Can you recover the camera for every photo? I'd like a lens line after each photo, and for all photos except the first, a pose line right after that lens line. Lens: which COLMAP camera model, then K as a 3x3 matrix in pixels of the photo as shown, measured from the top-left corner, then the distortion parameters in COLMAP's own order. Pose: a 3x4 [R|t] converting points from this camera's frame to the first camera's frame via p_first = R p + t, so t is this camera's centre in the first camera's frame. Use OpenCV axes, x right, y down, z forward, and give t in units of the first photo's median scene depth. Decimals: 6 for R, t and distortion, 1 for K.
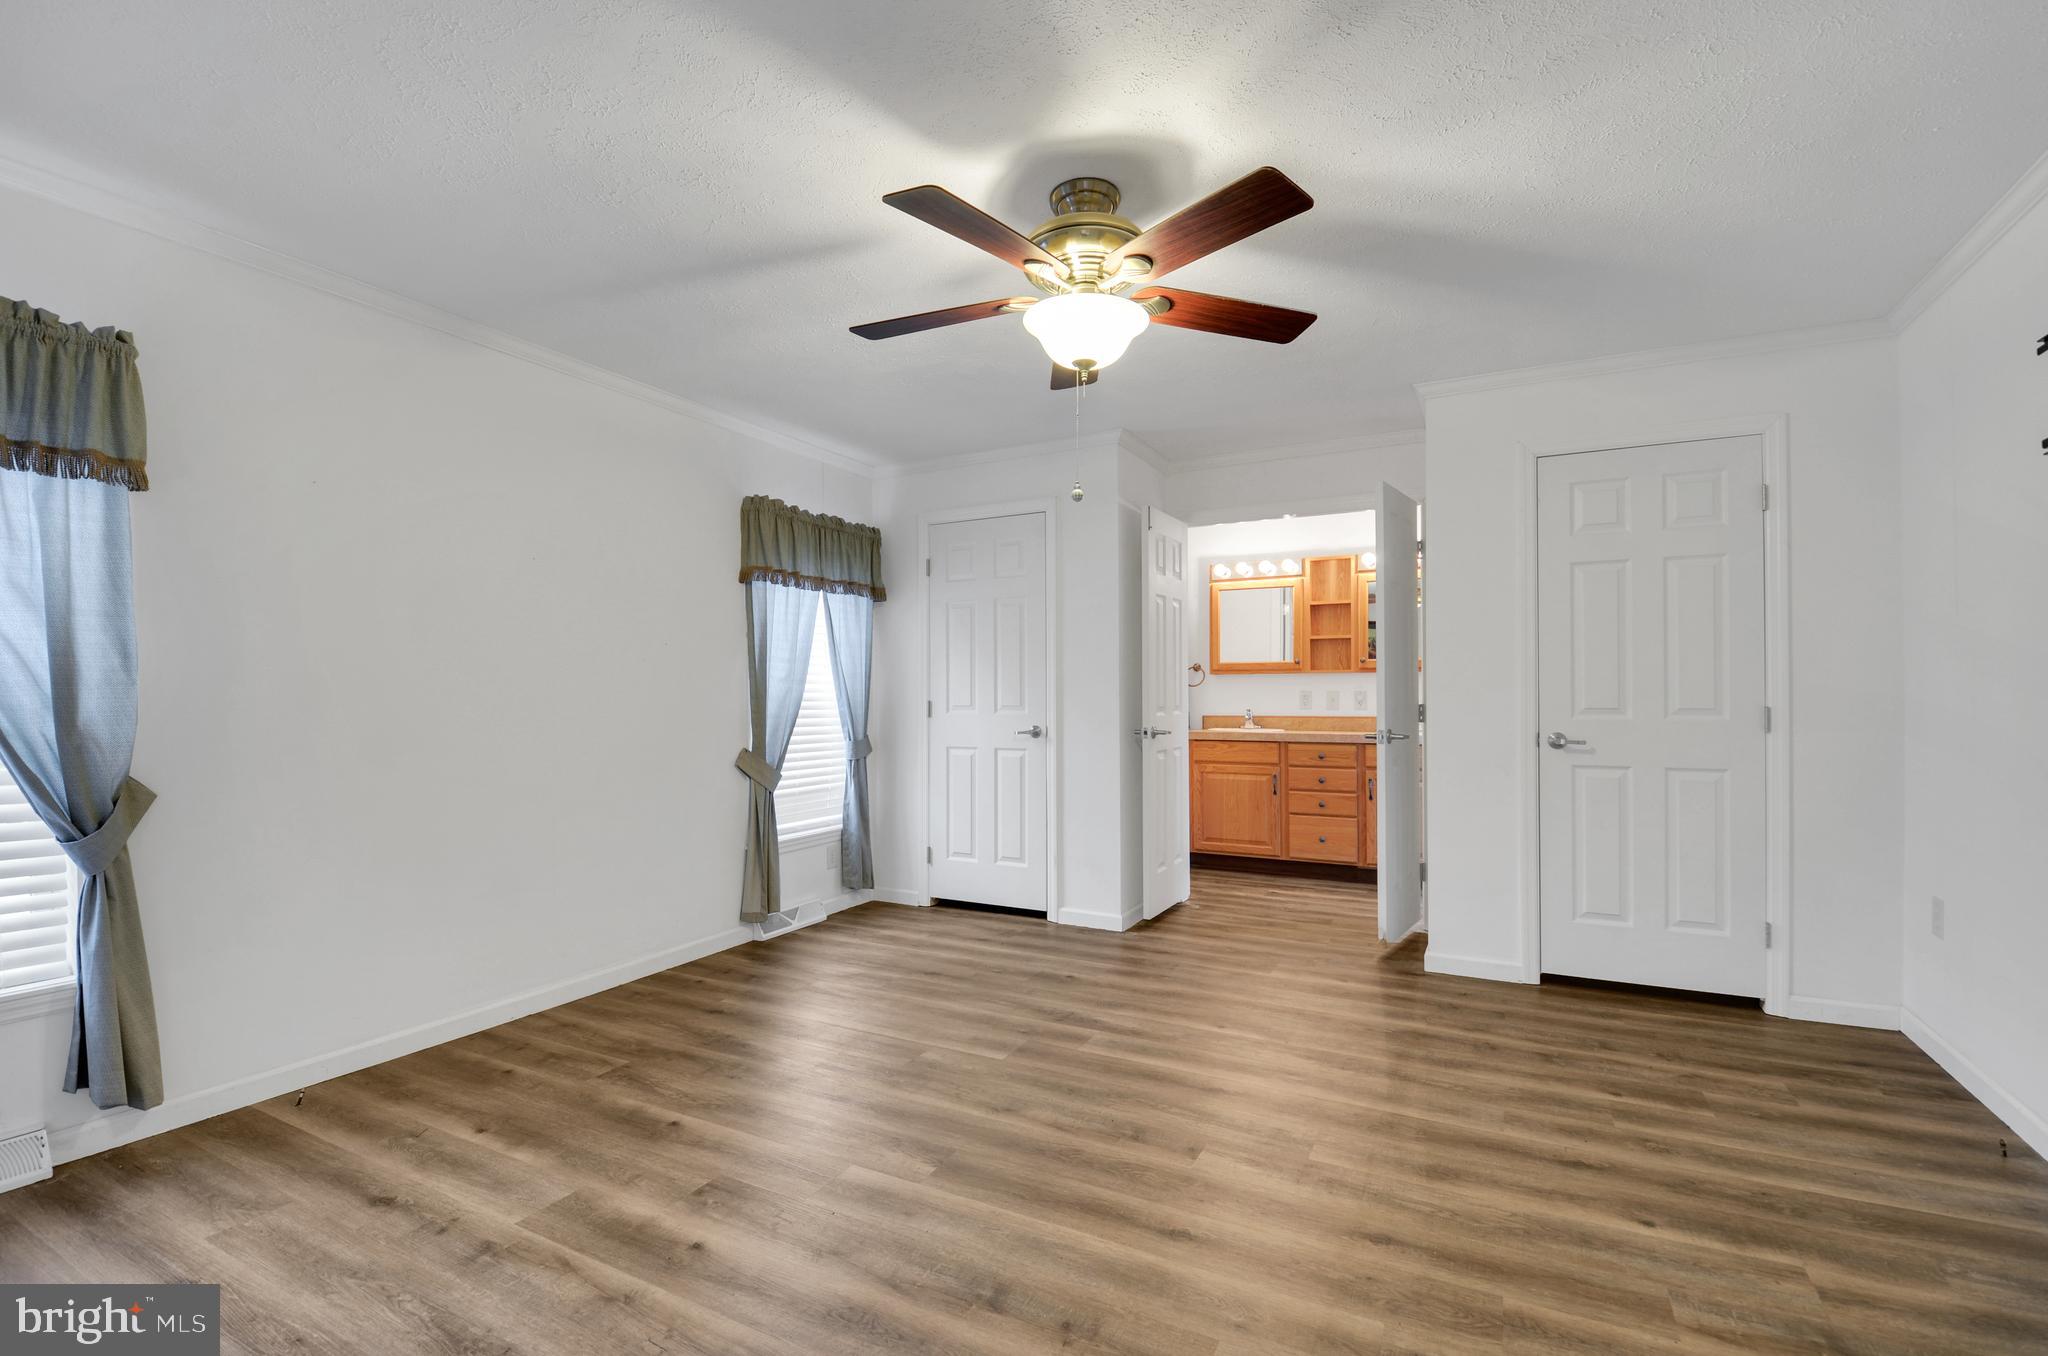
lens RADIAL K [[918.3, 0, 1011.8], [0, 918.3, 696.7], [0, 0, 1]] dist [0.005050, -0.001354]
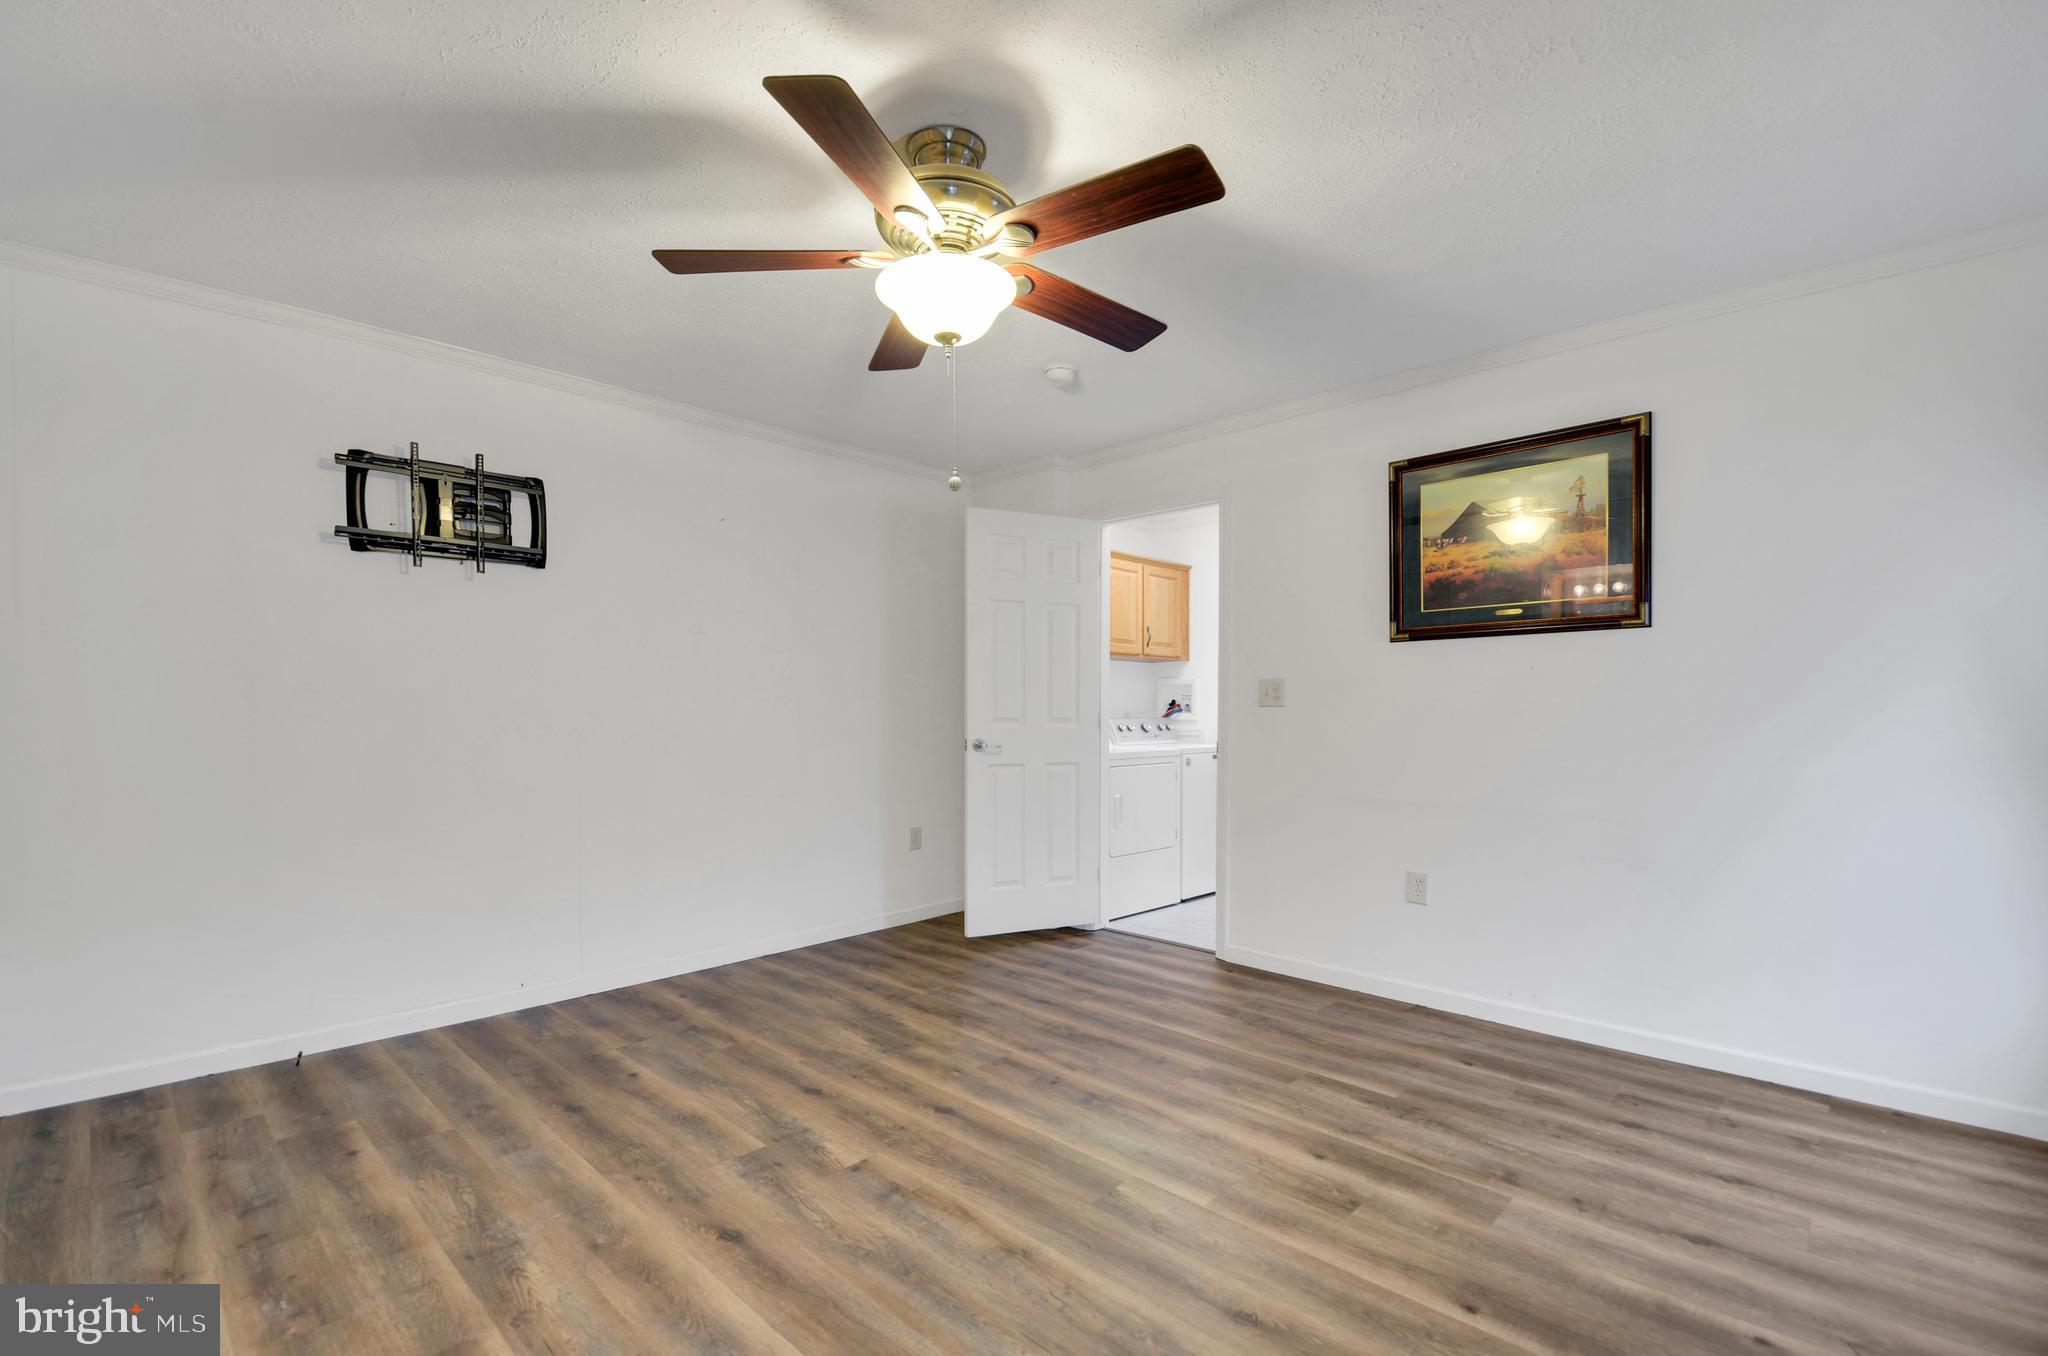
lens RADIAL K [[918.3, 0, 1023.3], [0, 918.3, 694.4], [0, 0, 1]] dist [0.005050, -0.001354]
pose [[-0.964547, 0.004734, 0.263869, -0.254190], [0.002165, 0.999947, -0.010026, -0.005733], [-0.263903, -0.009100, -0.964506, 2.025304]]
